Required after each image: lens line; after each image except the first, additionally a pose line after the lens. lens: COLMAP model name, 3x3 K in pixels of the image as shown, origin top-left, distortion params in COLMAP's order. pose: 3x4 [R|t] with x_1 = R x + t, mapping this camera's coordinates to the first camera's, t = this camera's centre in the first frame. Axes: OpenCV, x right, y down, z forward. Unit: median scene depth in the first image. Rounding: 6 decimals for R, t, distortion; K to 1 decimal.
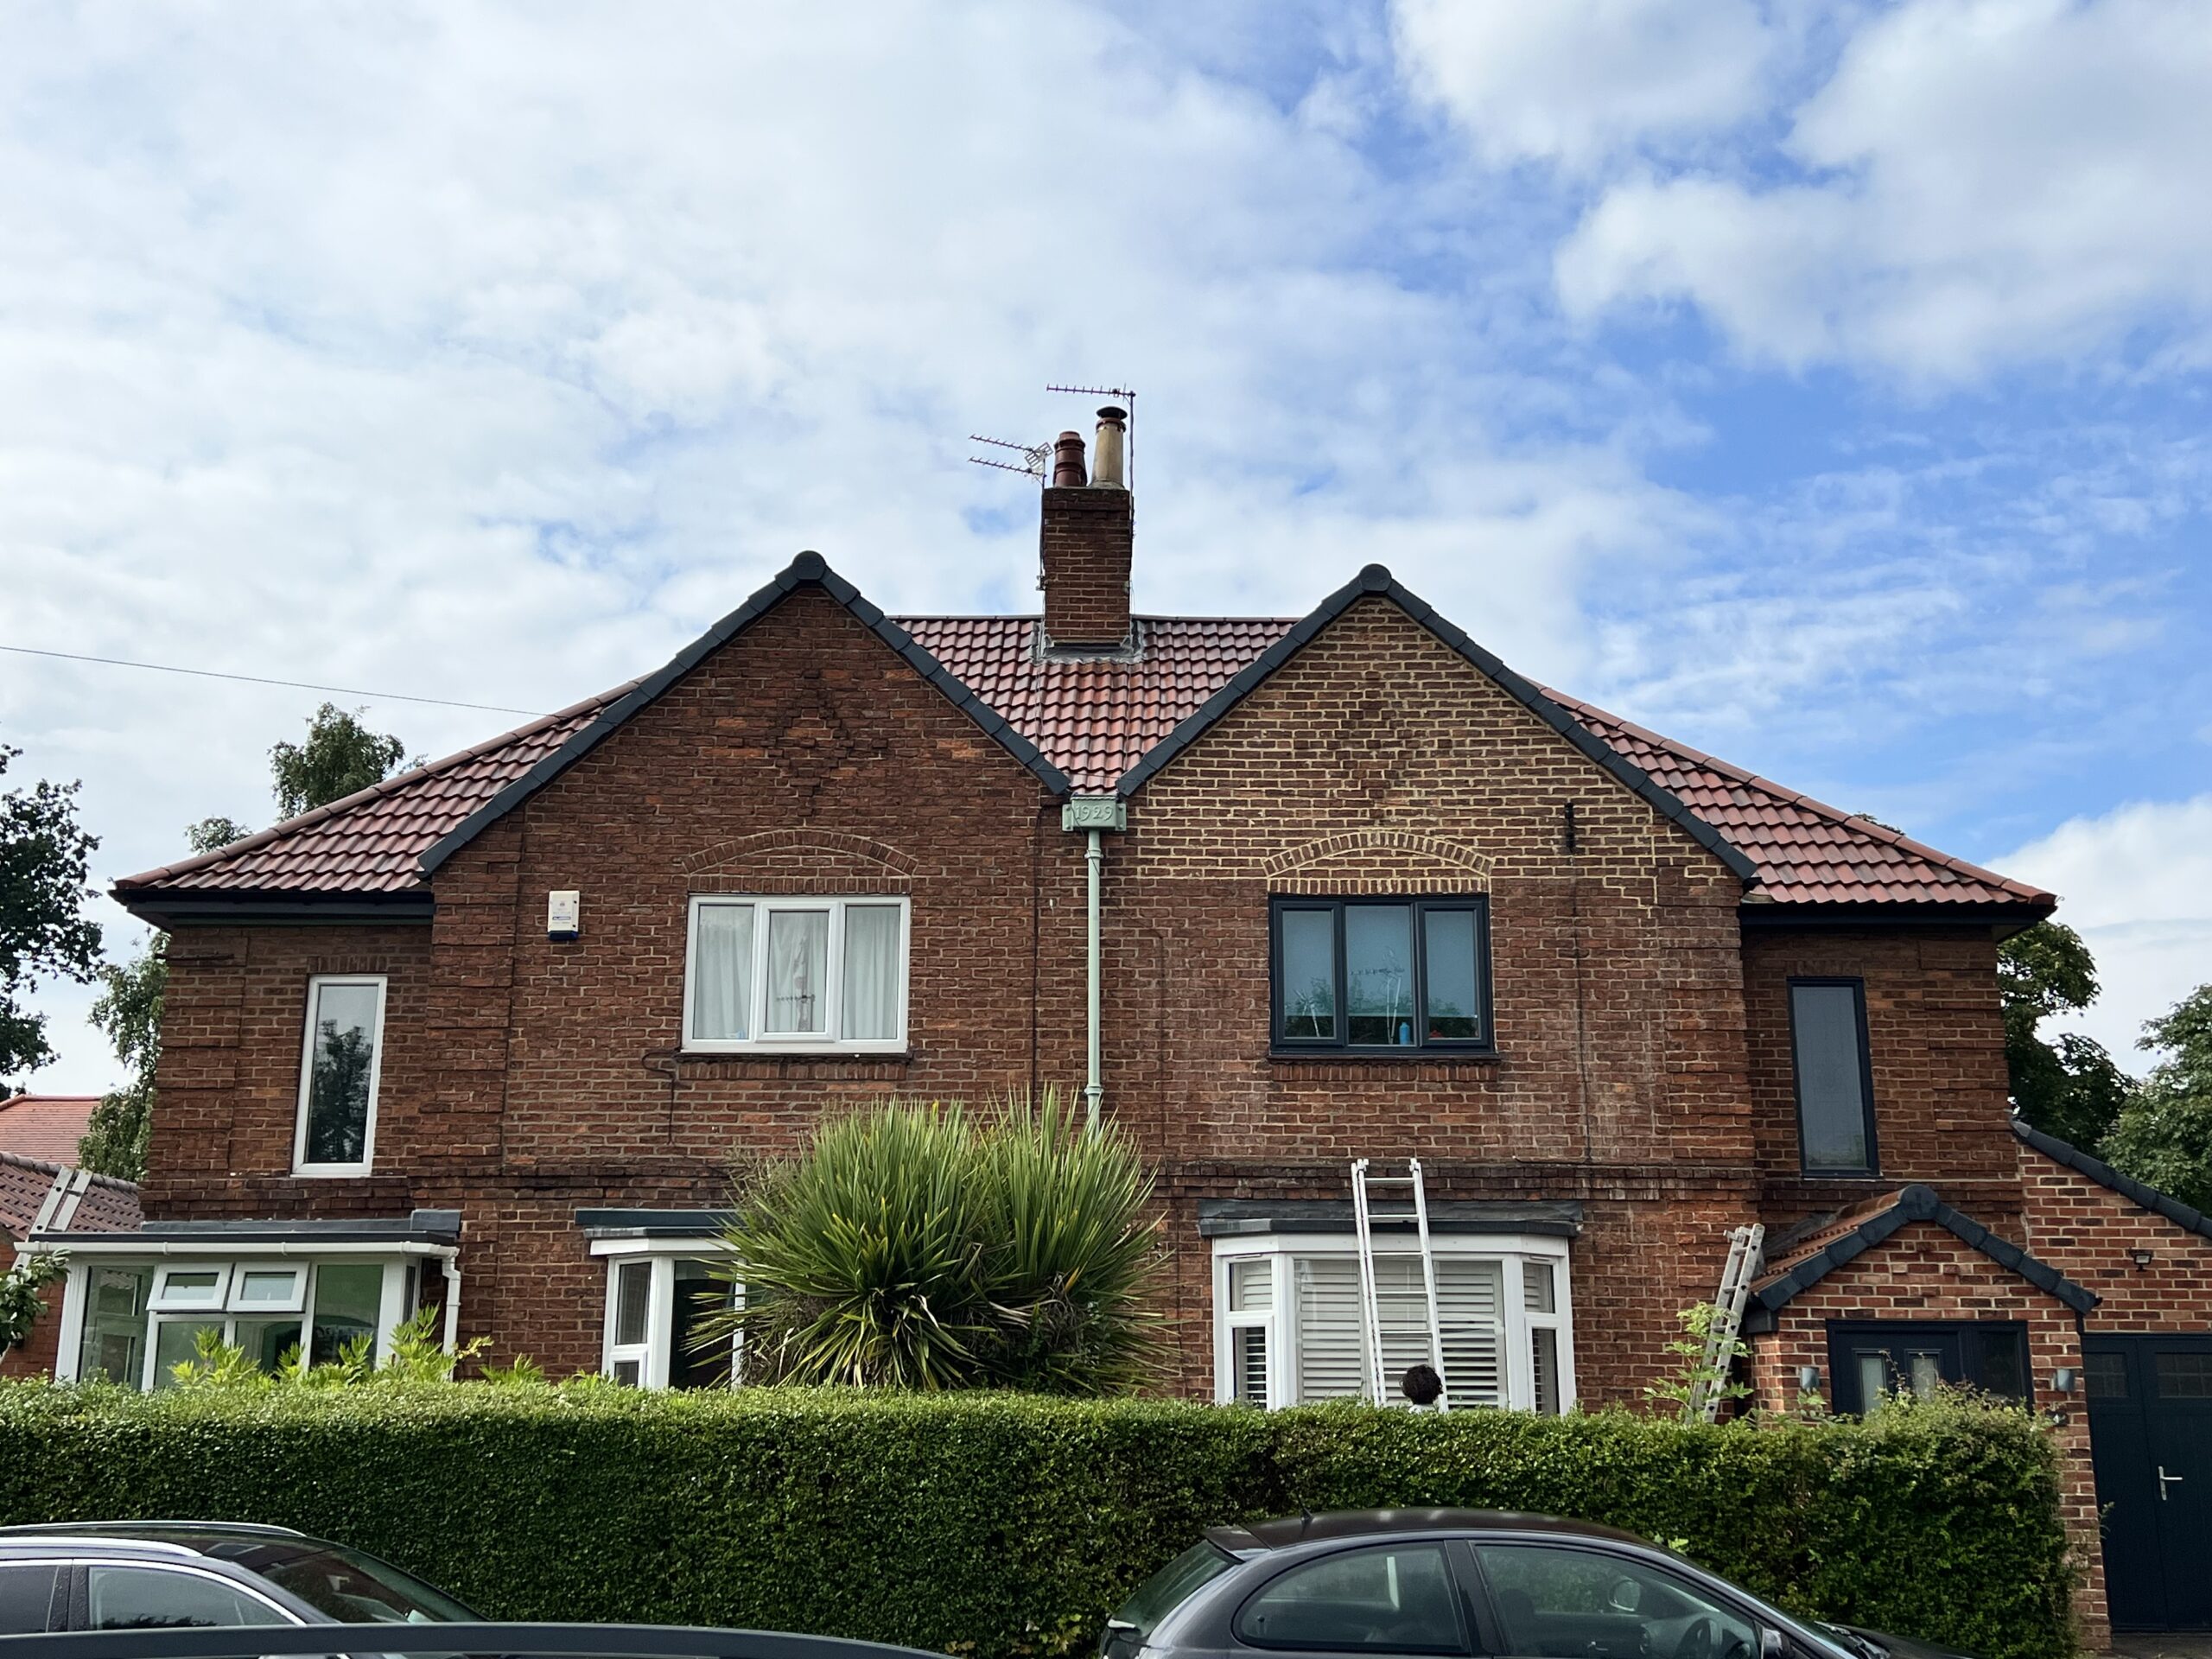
lens RADIAL K [[2296.2, 0, 1106.0], [0, 2296.2, 829.5], [0, 0, 1]] dist [0.164423, -0.434238]
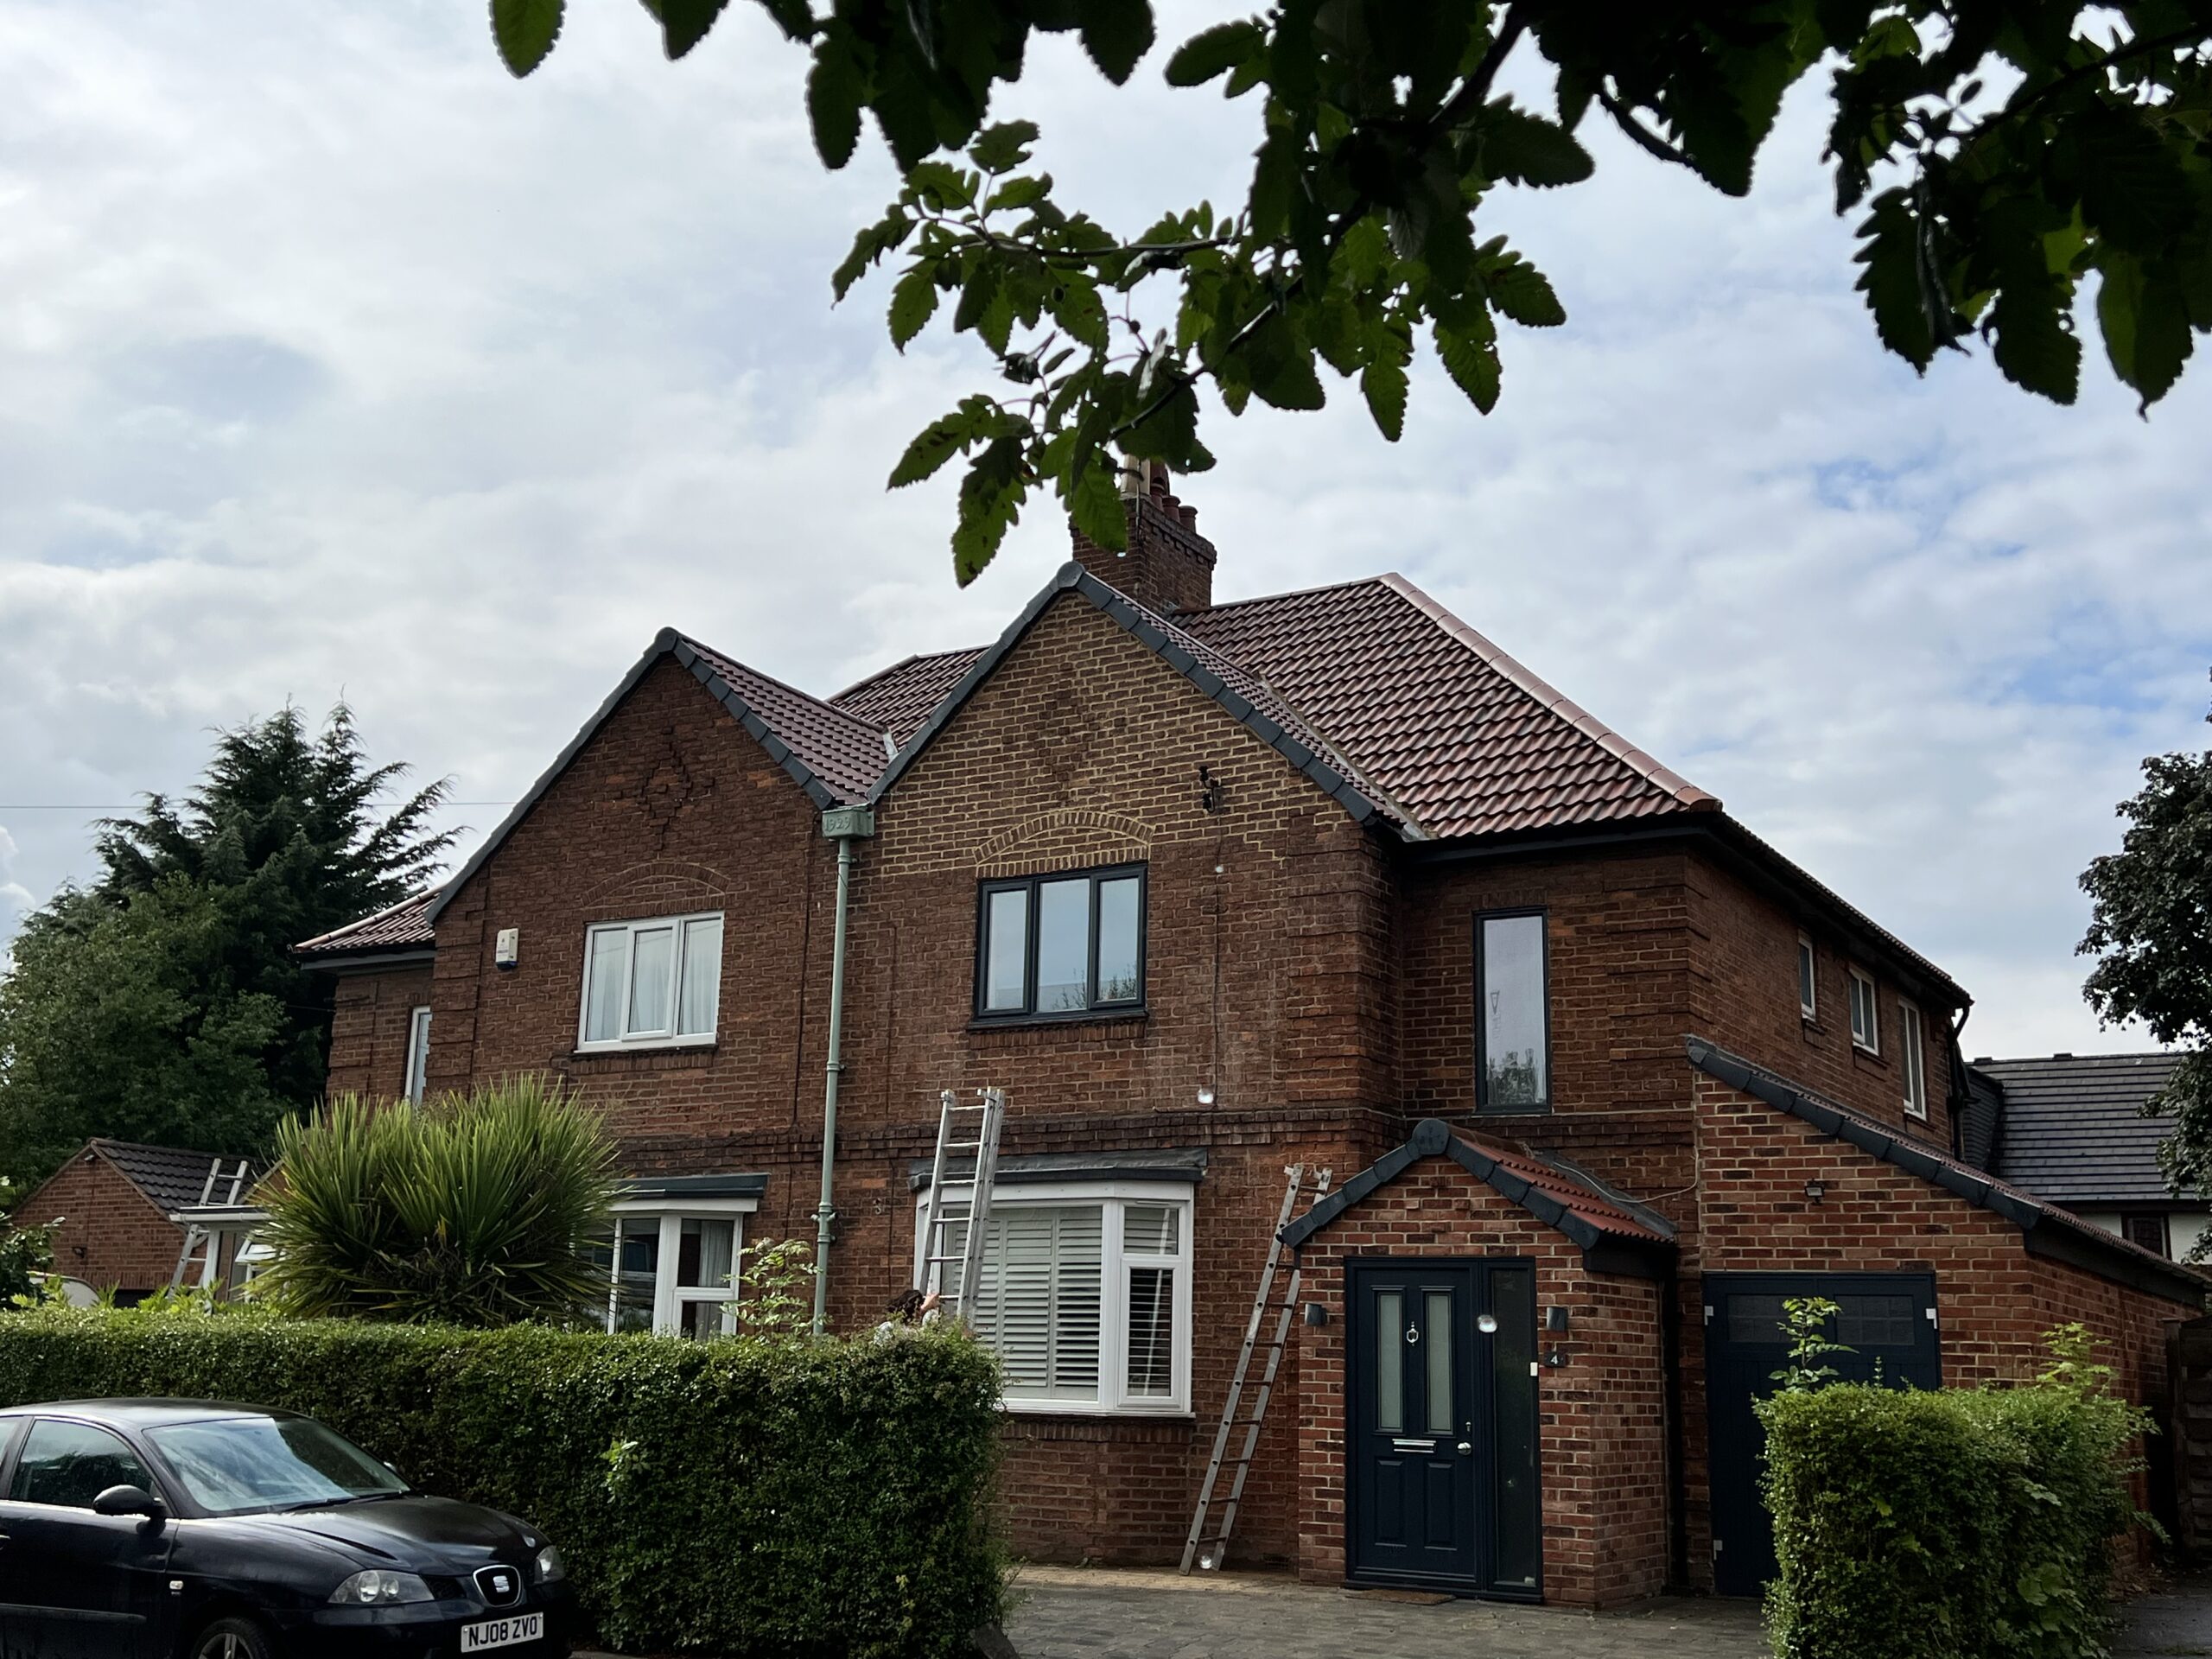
lens RADIAL K [[2296.2, 0, 1106.0], [0, 2296.2, 829.5], [0, 0, 1]] dist [0.164423, -0.434238]
pose [[0.851940, -0.103176, -0.513374, 0.689622], [0.109477, 0.993825, -0.018059, 0.030666], [0.512067, -0.040817, 0.857975, 0.088683]]
